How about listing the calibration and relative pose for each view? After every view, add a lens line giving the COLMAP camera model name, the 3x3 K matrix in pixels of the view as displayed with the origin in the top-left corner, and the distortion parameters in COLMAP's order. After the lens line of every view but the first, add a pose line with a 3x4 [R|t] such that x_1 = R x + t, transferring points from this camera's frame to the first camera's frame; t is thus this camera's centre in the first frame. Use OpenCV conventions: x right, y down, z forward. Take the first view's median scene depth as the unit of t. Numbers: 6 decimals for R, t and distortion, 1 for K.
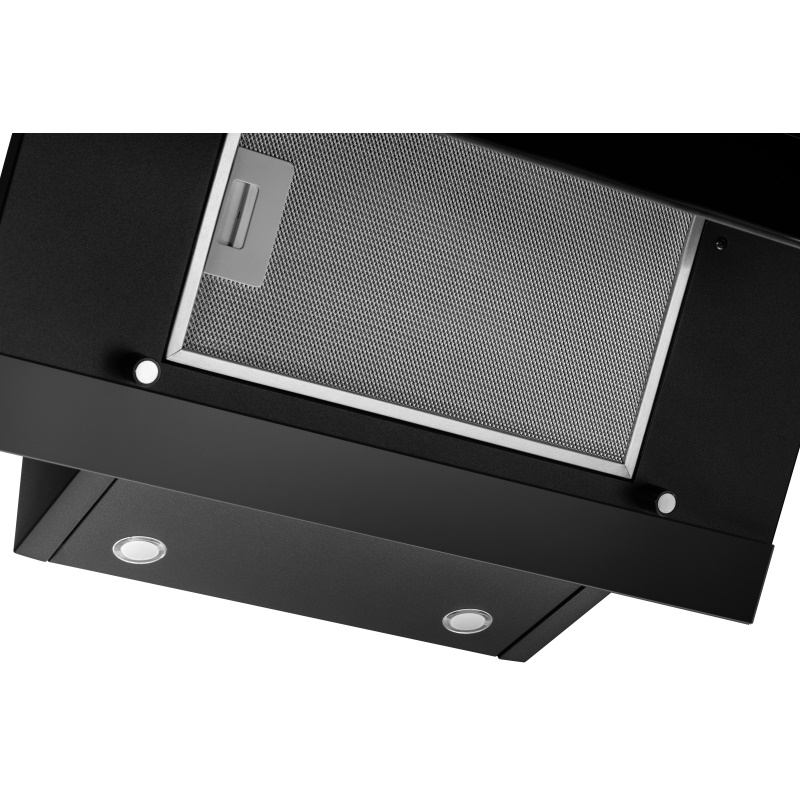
lens RADIAL K [[2500.5, 0, 397.9], [0, 2500.5, 399.6], [0, 0, 1]] dist [-0.086018, 0.000000]
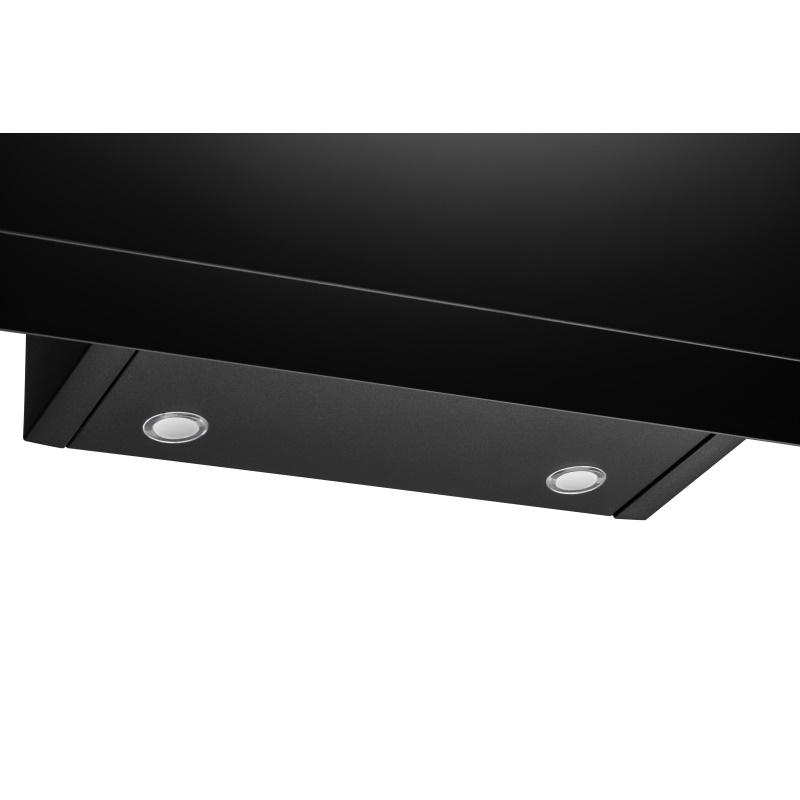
lens RADIAL K [[2500.5, 0, 400.9], [0, 2500.5, 400.8], [0, 0, 1]] dist [-0.086018, 0.000000]
pose [[0.997605, -0.063636, -0.027117, -0.006460], [0.065943, 0.993292, 0.094986, -0.021618], [0.020890, -0.096547, 0.995109, 0.181700]]
